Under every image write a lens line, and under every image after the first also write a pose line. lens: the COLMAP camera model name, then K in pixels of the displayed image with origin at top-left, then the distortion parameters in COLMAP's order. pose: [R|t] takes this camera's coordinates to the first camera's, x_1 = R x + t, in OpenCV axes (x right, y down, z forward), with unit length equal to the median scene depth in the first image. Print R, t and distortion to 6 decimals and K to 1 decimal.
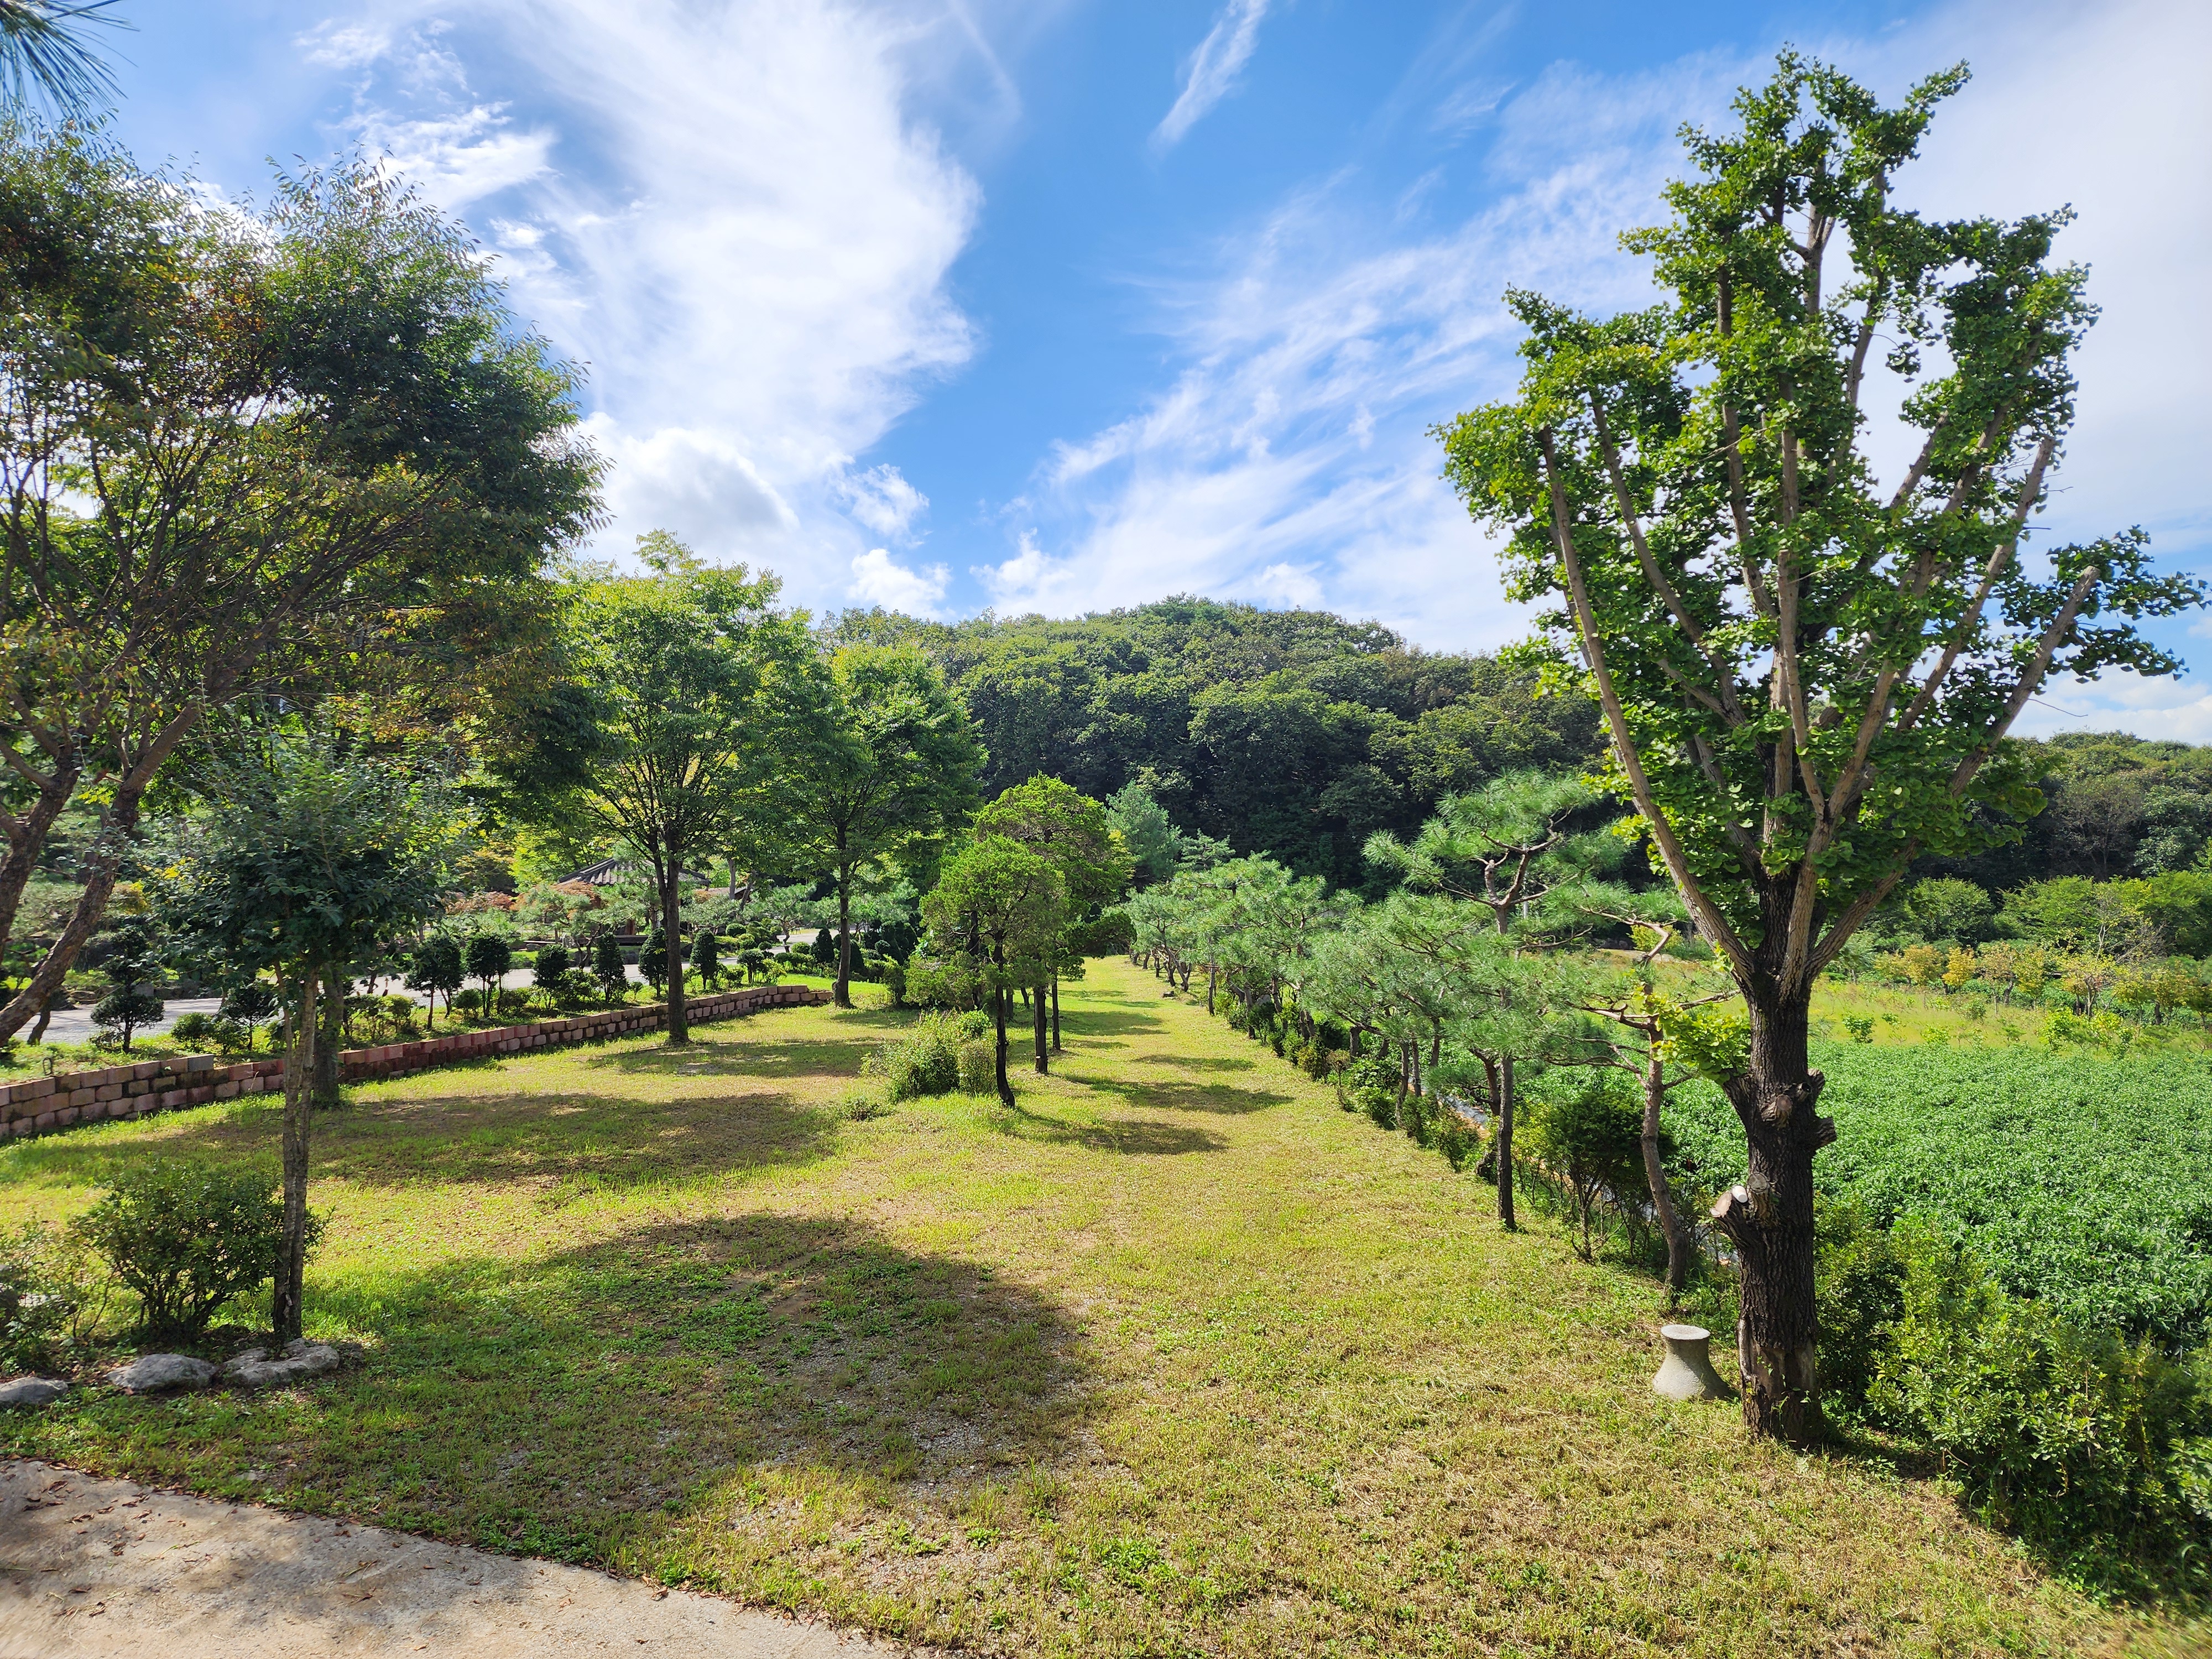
lens RADIAL K [[1470.0, 0, 1091.6], [0, 1470.0, 817.0], [0, 0, 1]] dist [0.079153, -0.070645]
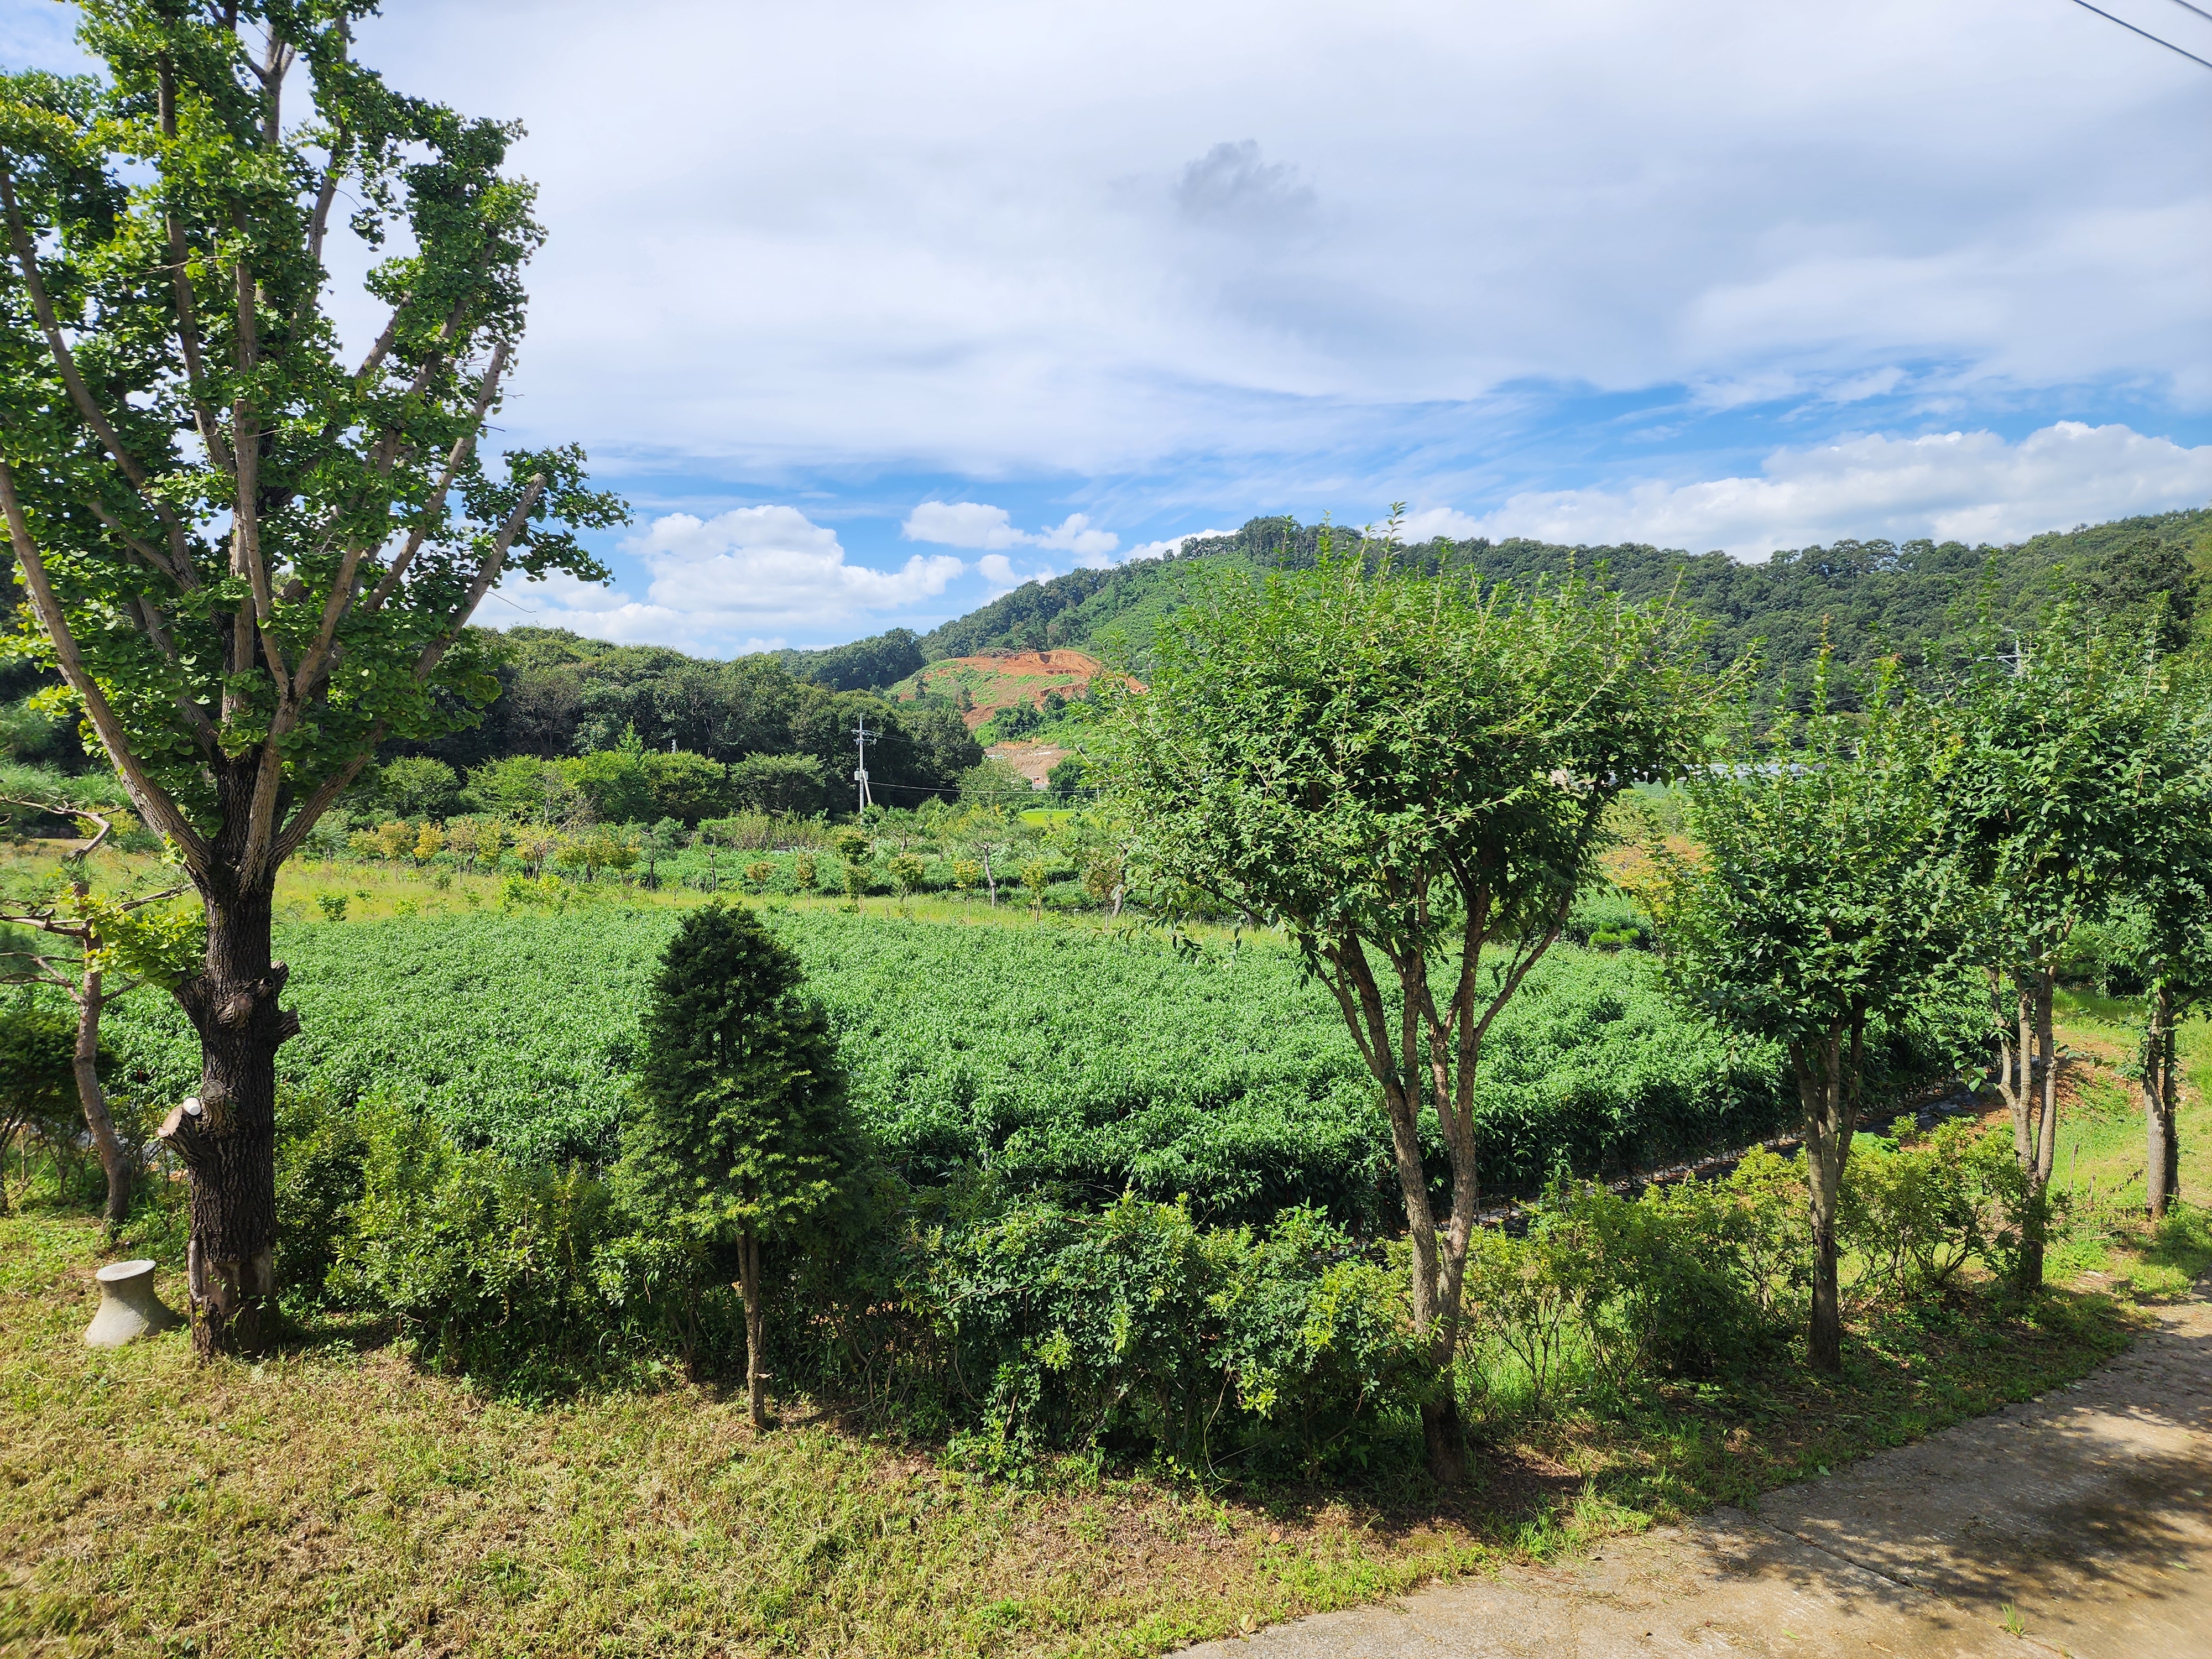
lens RADIAL K [[1470.0, 0, 1091.6], [0, 1470.0, 817.0], [0, 0, 1]] dist [0.079153, -0.070645]
pose [[0.587693, -0.031025, 0.808489, 0.020619], [-0.034962, 0.997357, 0.063686, -0.001661], [-0.808329, -0.065694, 0.585055, 0.028809]]
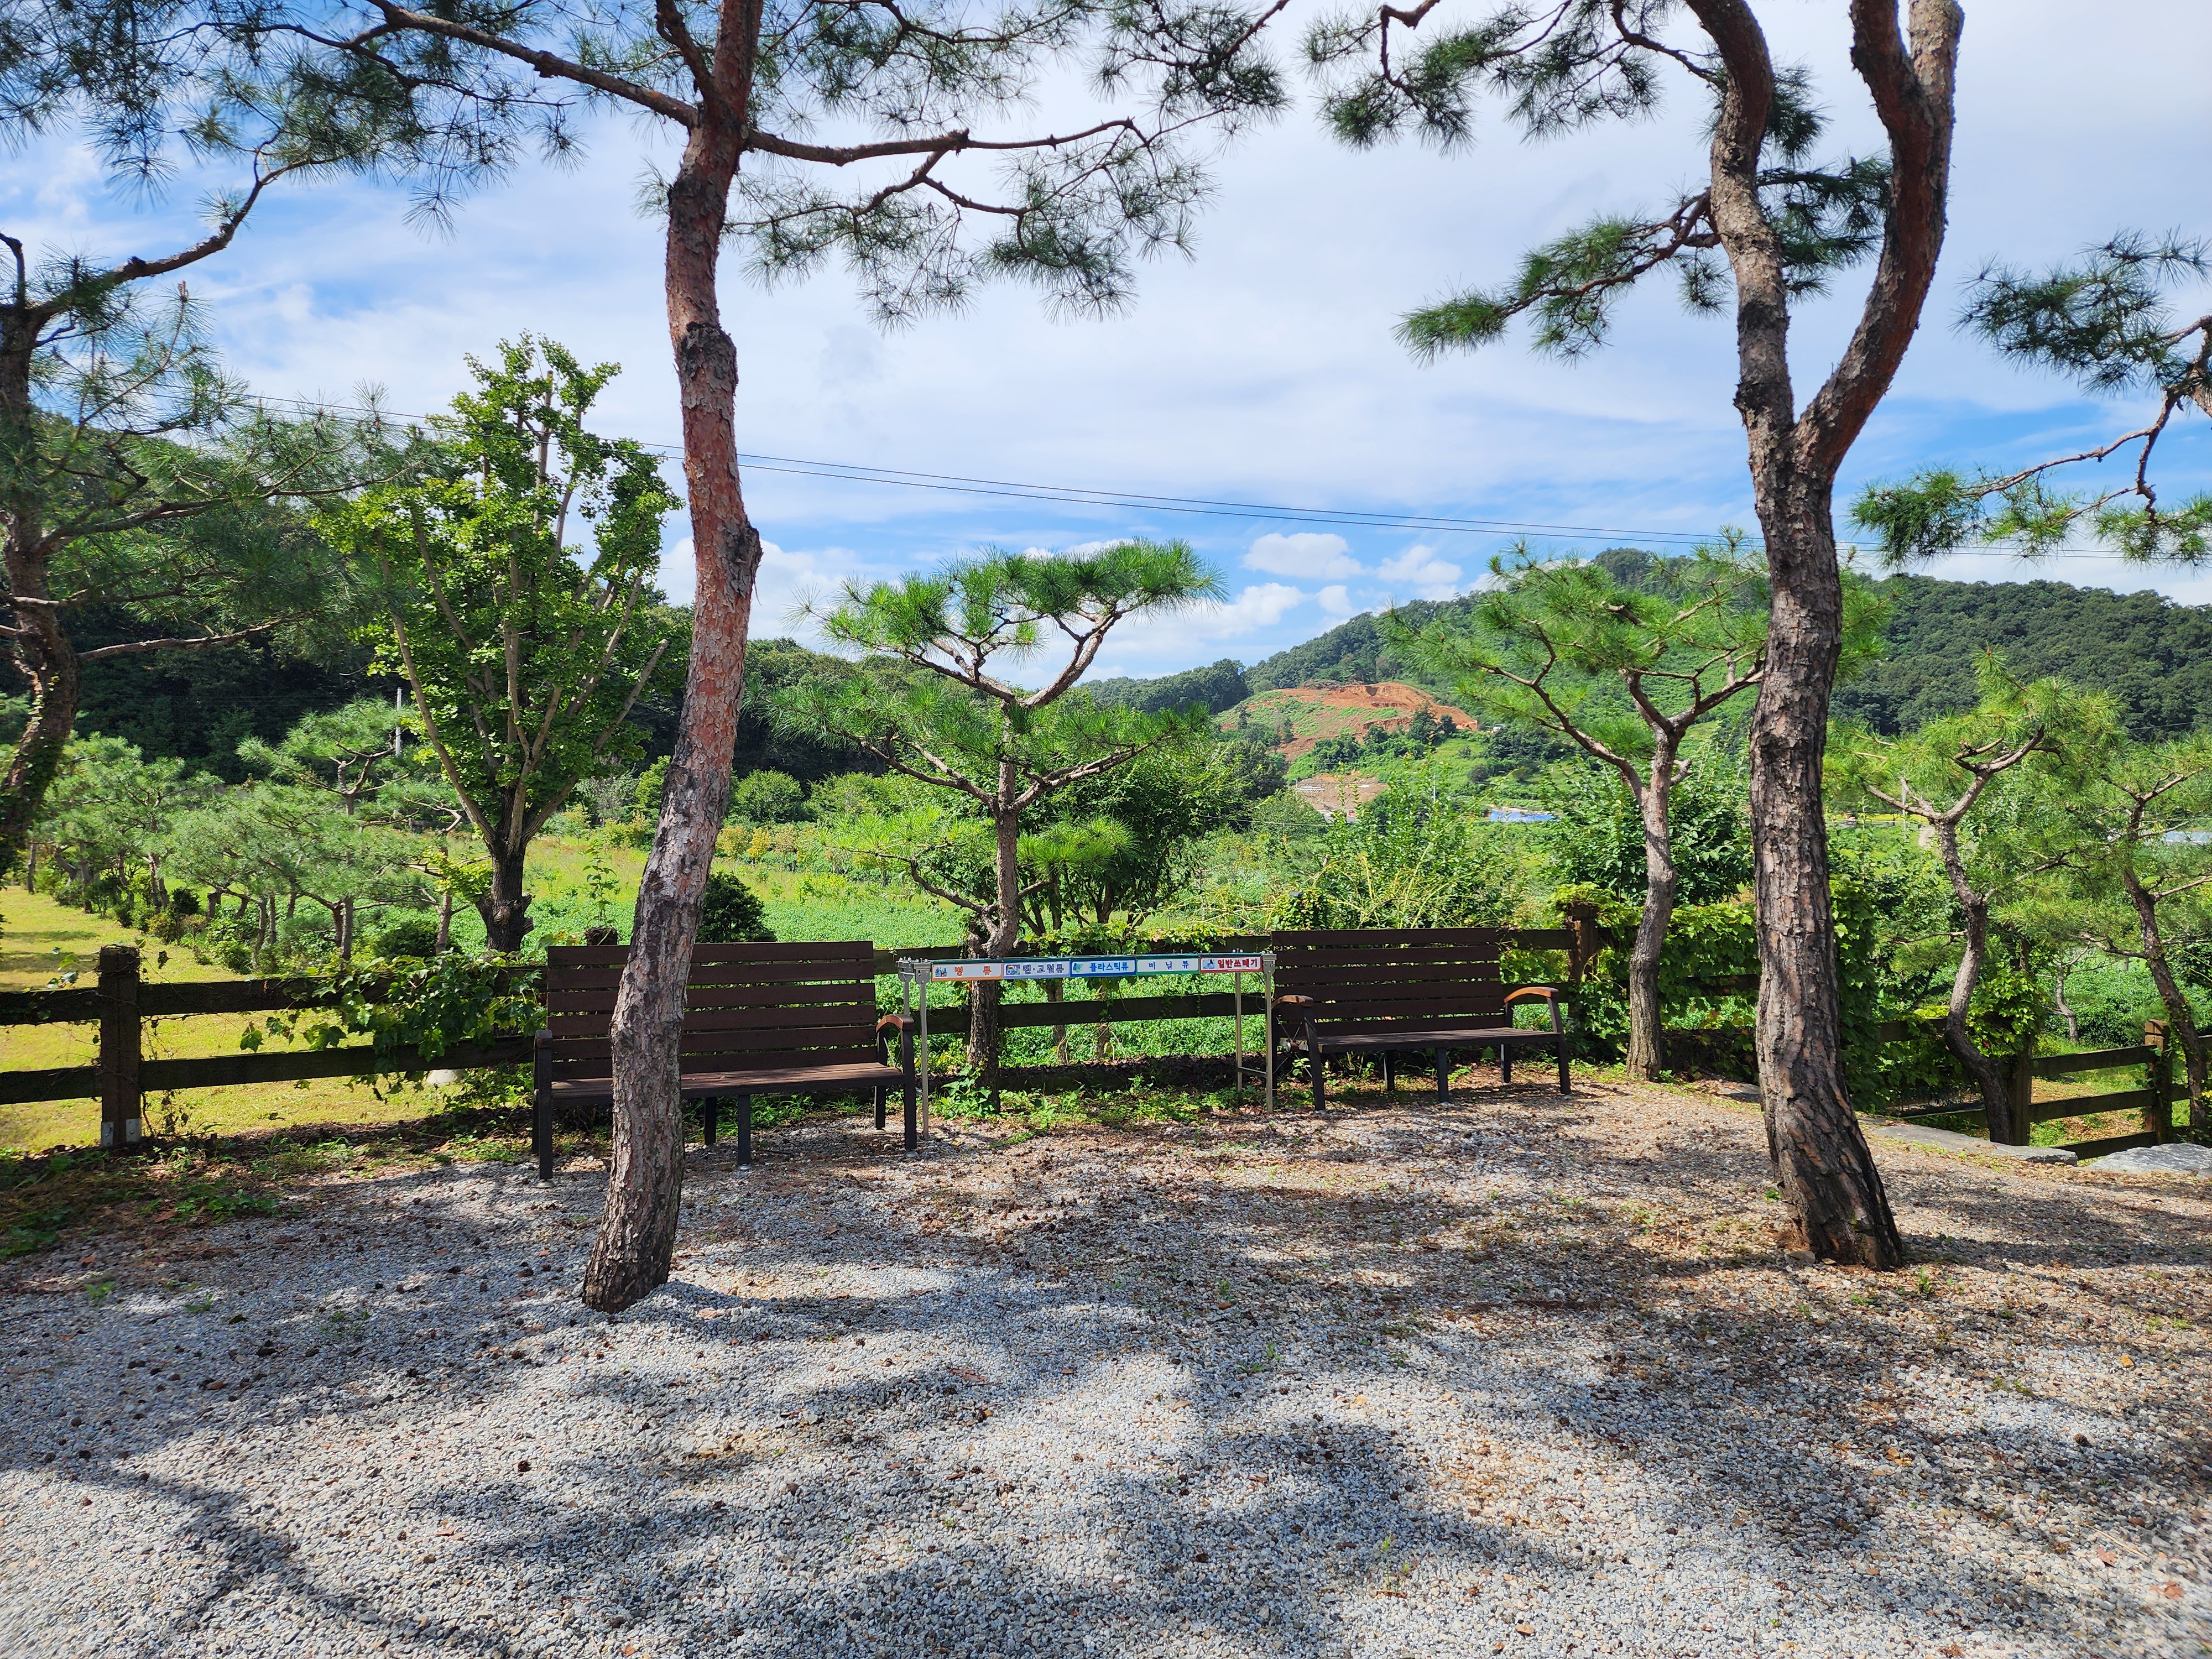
lens RADIAL K [[1470.0, 0, 1091.6], [0, 1470.0, 817.0], [0, 0, 1]] dist [0.079153, -0.070645]
pose [[0.753455, 0.014346, 0.657343, -0.182916], [-0.067800, 0.996128, 0.055973, -0.069554], [-0.653994, -0.086741, 0.751510, -0.786546]]
